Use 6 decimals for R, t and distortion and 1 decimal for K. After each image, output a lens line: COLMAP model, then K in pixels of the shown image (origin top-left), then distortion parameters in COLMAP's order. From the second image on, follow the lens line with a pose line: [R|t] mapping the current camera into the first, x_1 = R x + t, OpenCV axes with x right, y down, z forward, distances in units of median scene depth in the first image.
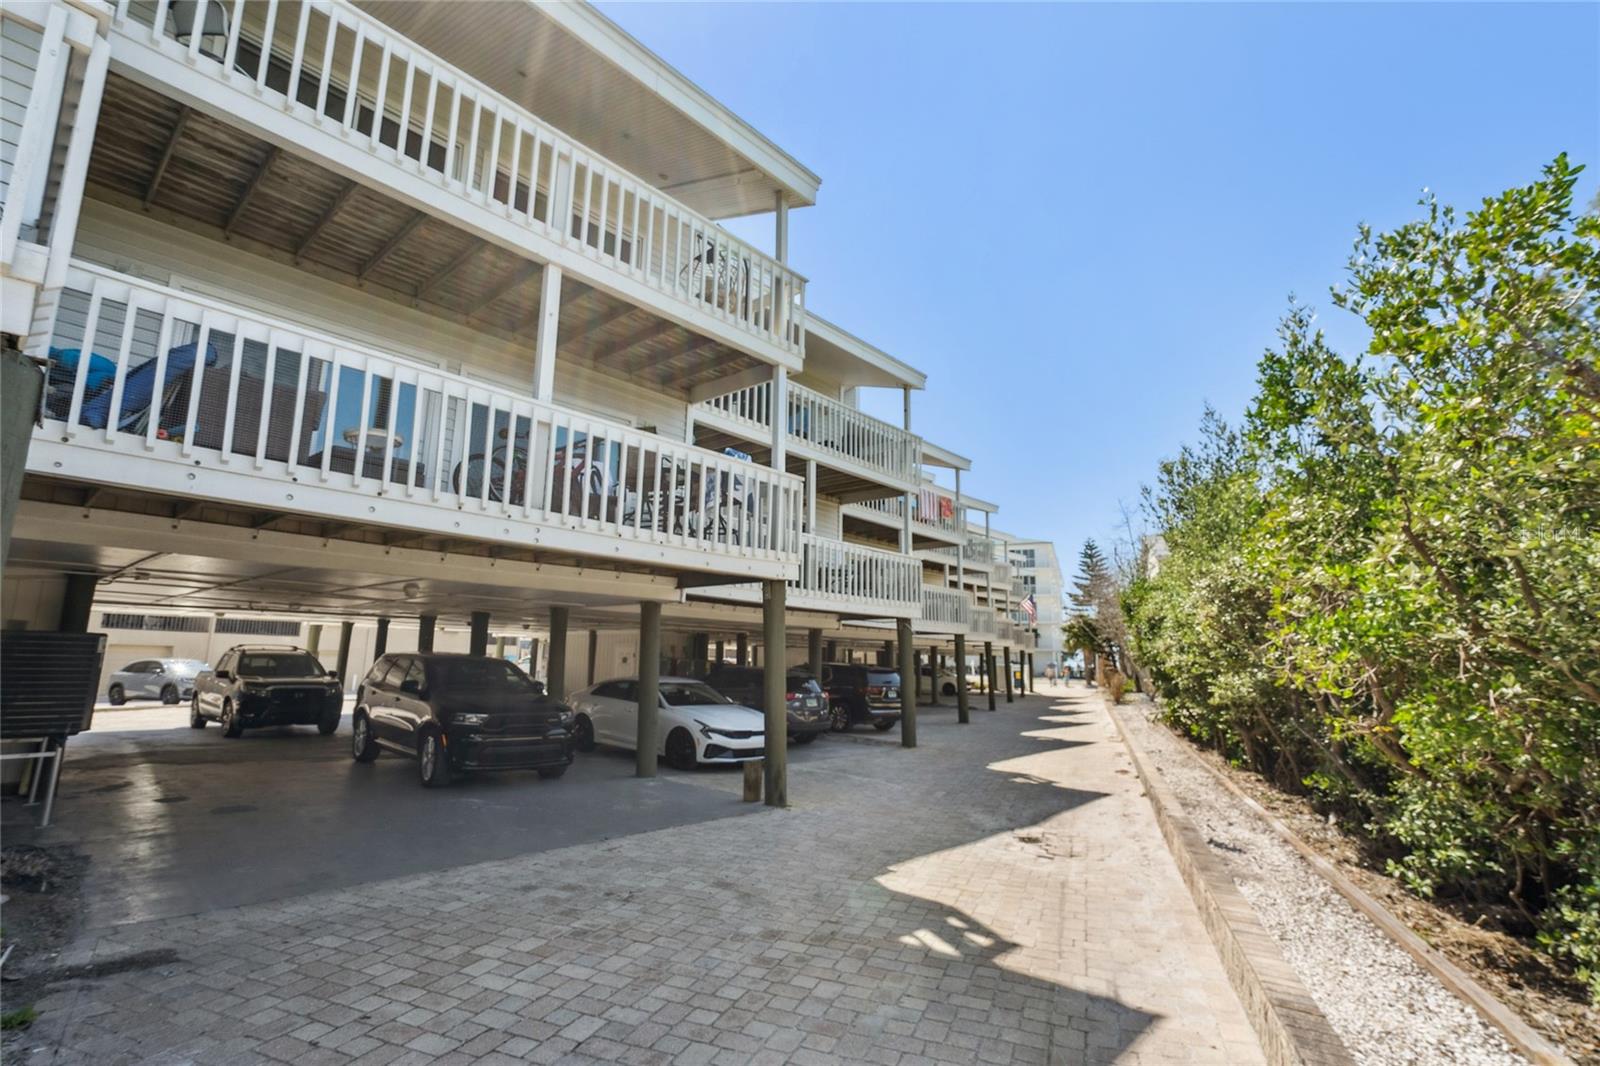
lens RADIAL K [[755.5, 0, 799.3], [0, 755.5, 517.5], [0, 0, 1]] dist [-0.001141, 0.000364]
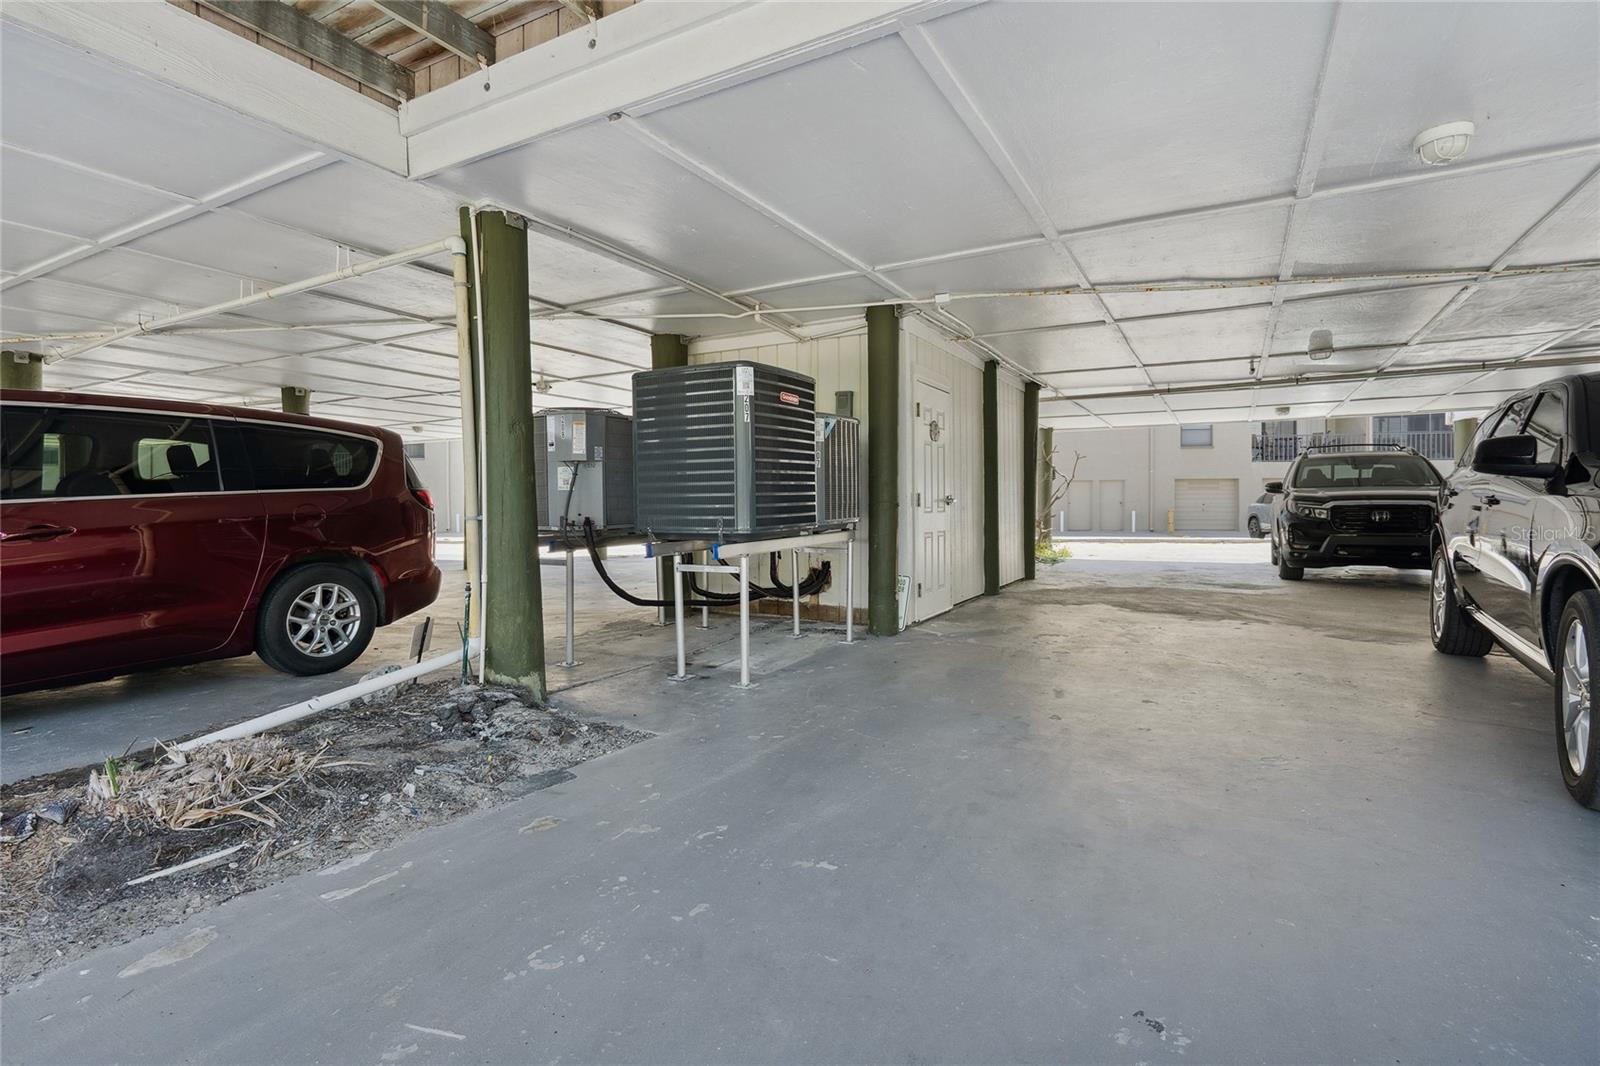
lens RADIAL K [[755.5, 0, 799.3], [0, 755.5, 517.5], [0, 0, 1]] dist [-0.001141, 0.000364]
pose [[0.208794, -0.002482, -0.977956, -0.191937], [0.195758, 0.979864, 0.039308, 0.127768], [0.958167, -0.199650, 0.205076, 0.459984]]
